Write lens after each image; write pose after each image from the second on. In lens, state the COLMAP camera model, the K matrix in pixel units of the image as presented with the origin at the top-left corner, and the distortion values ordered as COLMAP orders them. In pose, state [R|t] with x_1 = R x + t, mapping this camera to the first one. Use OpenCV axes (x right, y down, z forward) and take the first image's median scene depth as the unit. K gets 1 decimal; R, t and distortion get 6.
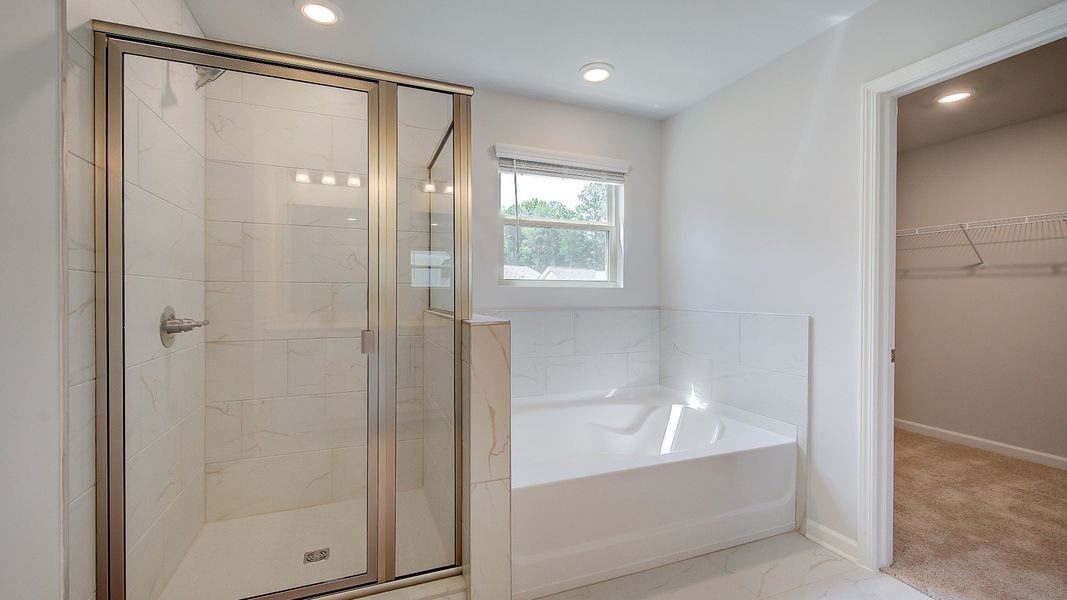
lens RADIAL K [[426.9, 0, 531.7], [0, 426.9, 298.9], [0, 0, 1]] dist [0.005836, -0.001494]
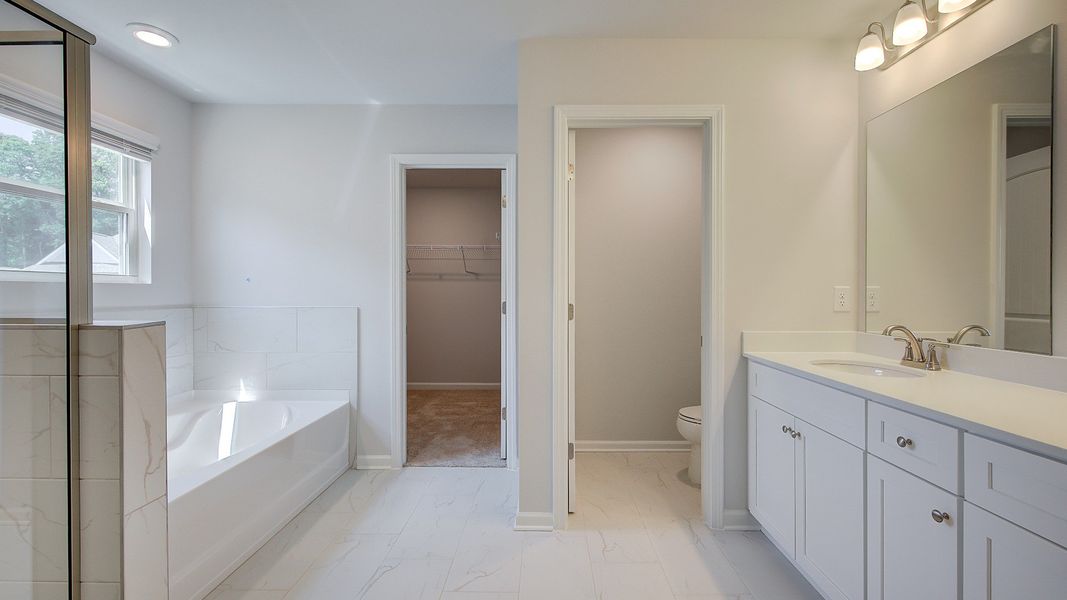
lens RADIAL K [[426.9, 0, 537.2], [0, 426.9, 295.1], [0, 0, 1]] dist [0.005836, -0.001494]
pose [[0.383649, -0.009933, 0.923426, -0.385831], [0.011076, 0.999920, 0.006154, -0.000596], [-0.923413, 0.007866, 0.383728, -0.054114]]
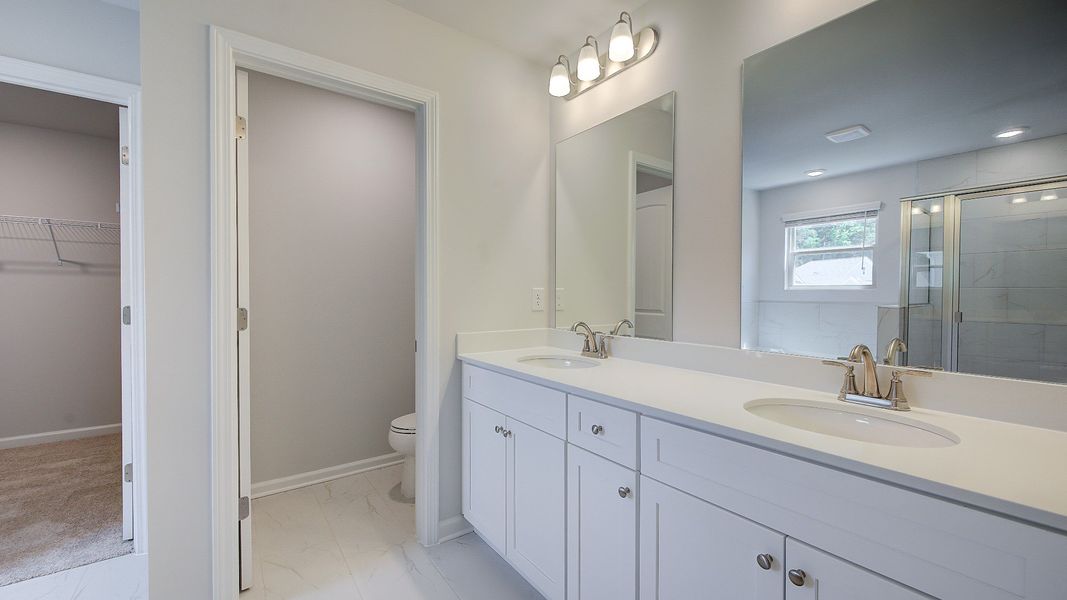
lens RADIAL K [[426.9, 0, 539.9], [0, 426.9, 299.6], [0, 0, 1]] dist [0.005836, -0.001494]
pose [[-0.260331, -0.018550, 0.965341, -0.276528], [0.005766, 0.999768, 0.020766, 0.000189], [-0.965502, 0.010972, -0.260164, -0.045024]]
